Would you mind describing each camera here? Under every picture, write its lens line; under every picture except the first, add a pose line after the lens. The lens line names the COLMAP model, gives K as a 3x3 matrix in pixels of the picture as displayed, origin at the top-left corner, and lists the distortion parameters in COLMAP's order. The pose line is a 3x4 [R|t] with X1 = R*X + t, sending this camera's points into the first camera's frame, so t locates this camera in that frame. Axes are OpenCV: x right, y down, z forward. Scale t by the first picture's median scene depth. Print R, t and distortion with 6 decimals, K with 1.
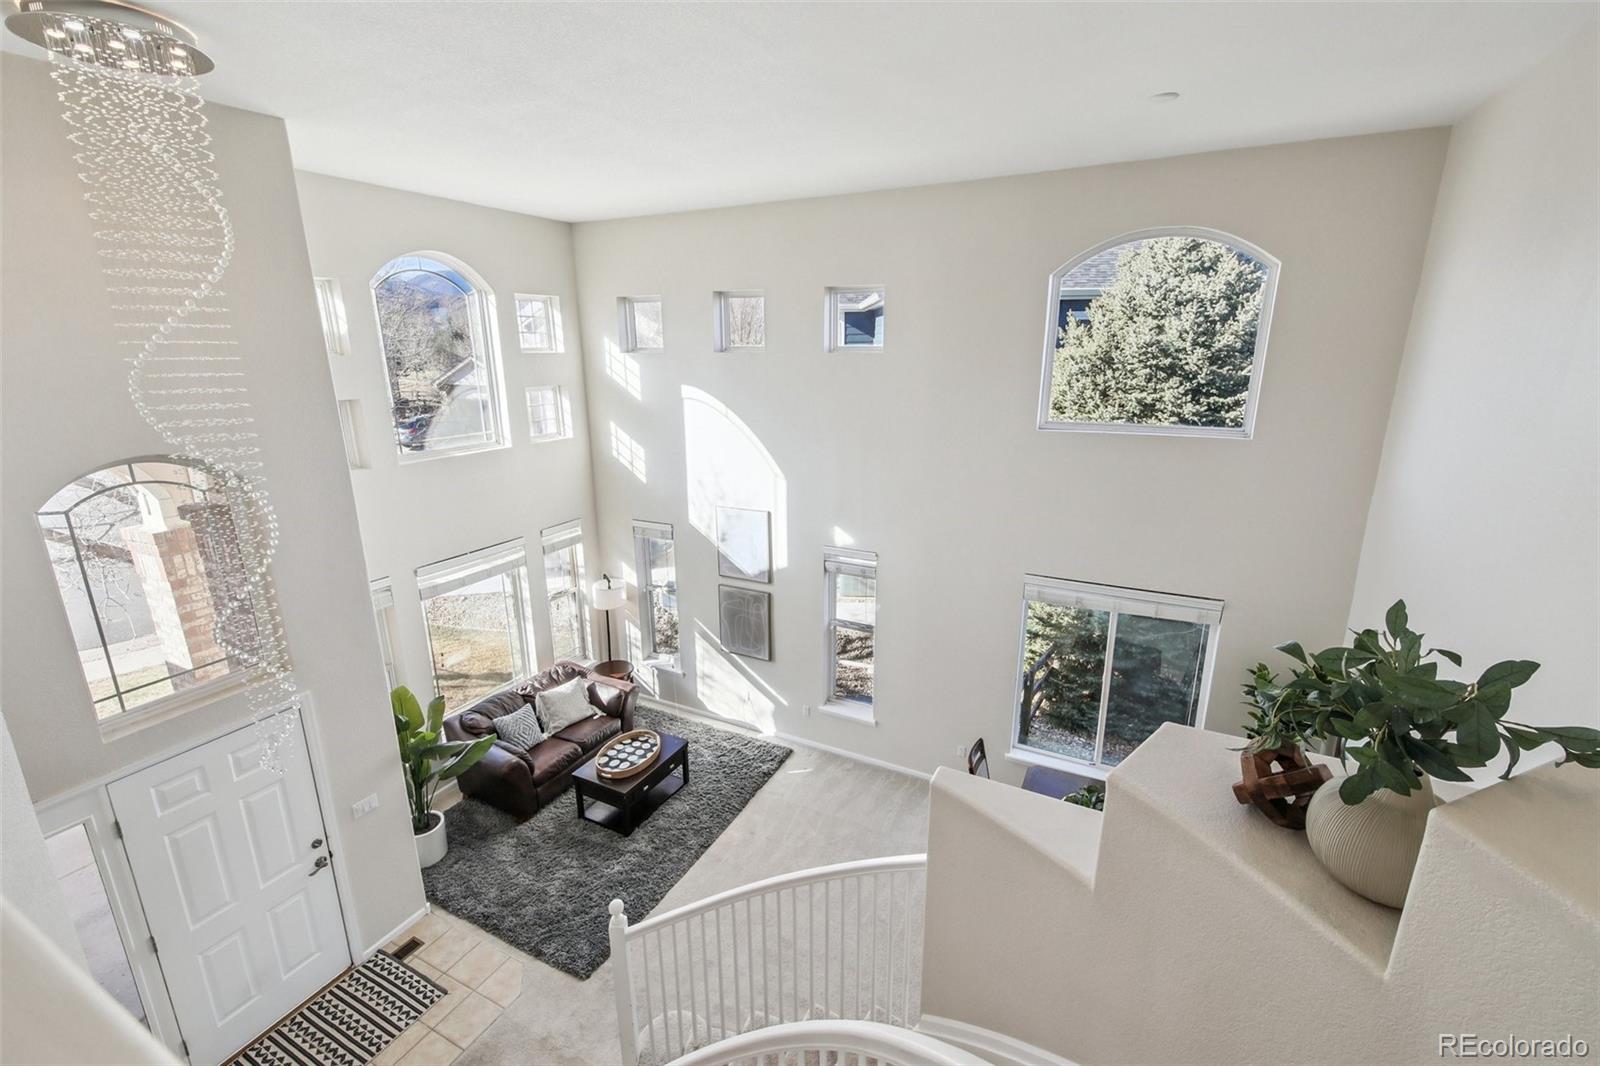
lens RADIAL K [[689.3, 0, 805.3], [0, 689.3, 521.3], [0, 0, 1]] dist [0.004411, -0.004014]
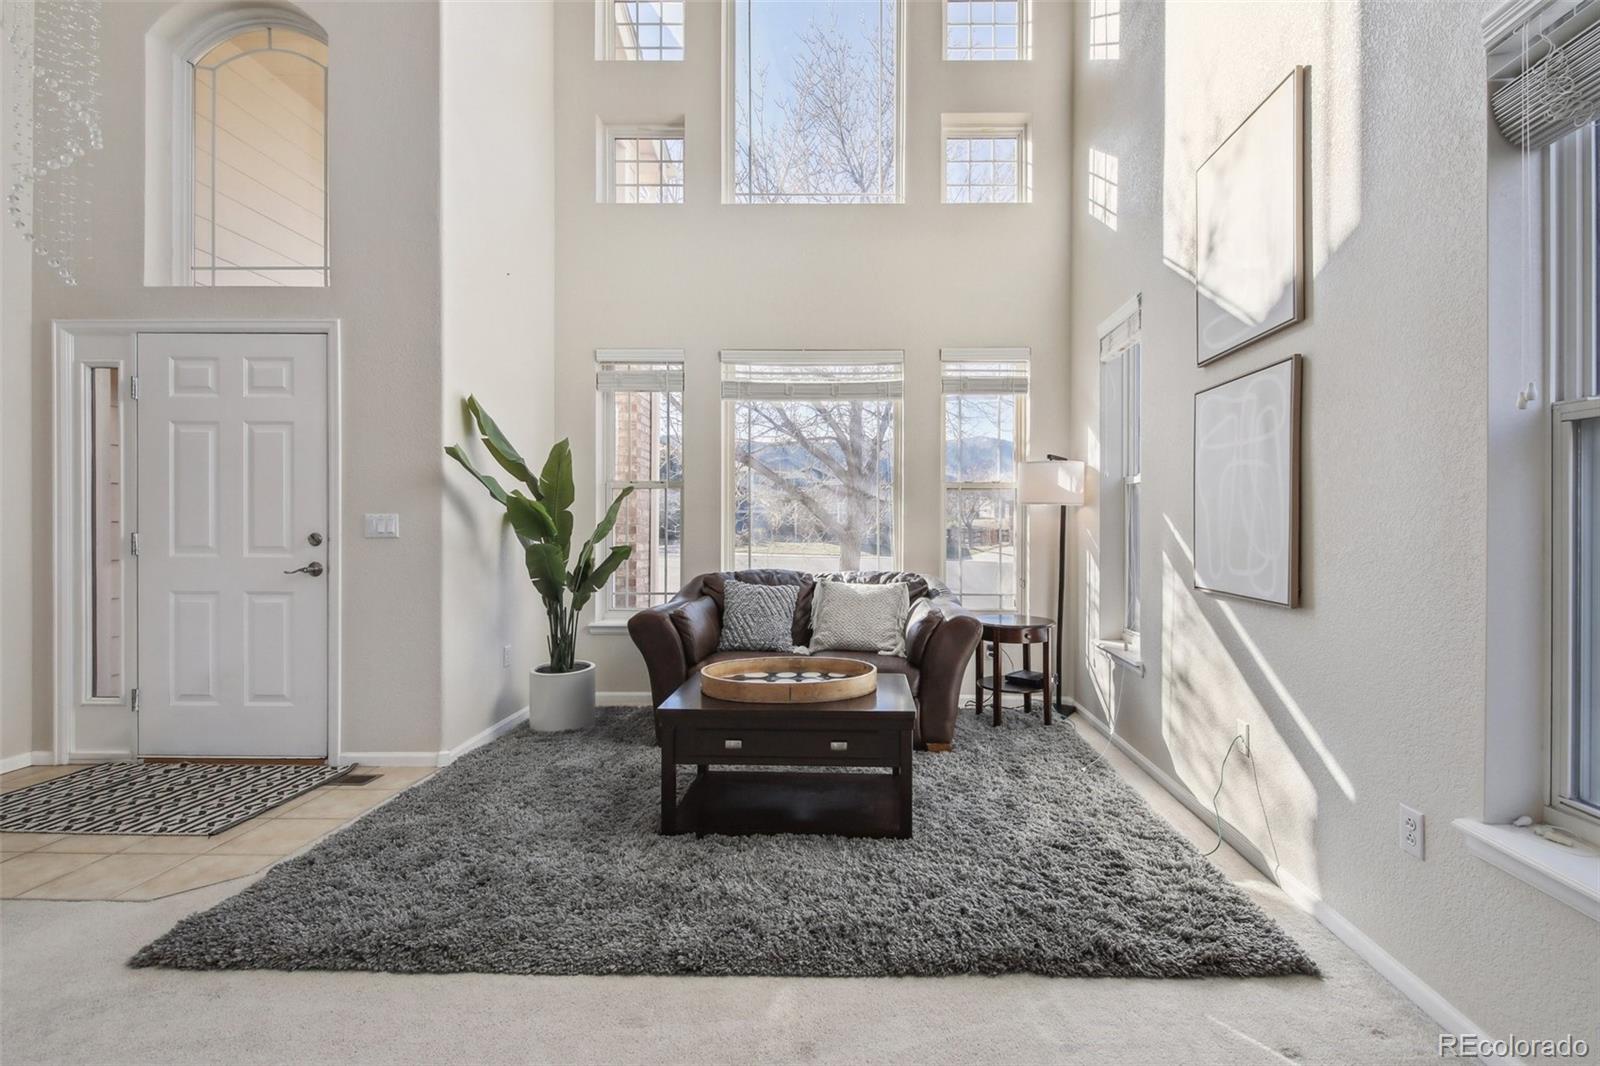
lens RADIAL K [[708.6, 0, 853.0], [0, 708.6, 524.7], [0, 0, 1]] dist [-0.000731, -0.000313]
pose [[0.443285, 0.005480, -0.896364, 0.130407], [-0.232597, 0.966433, -0.109119, 0.243826], [0.865677, 0.256862, 0.429680, 0.708453]]
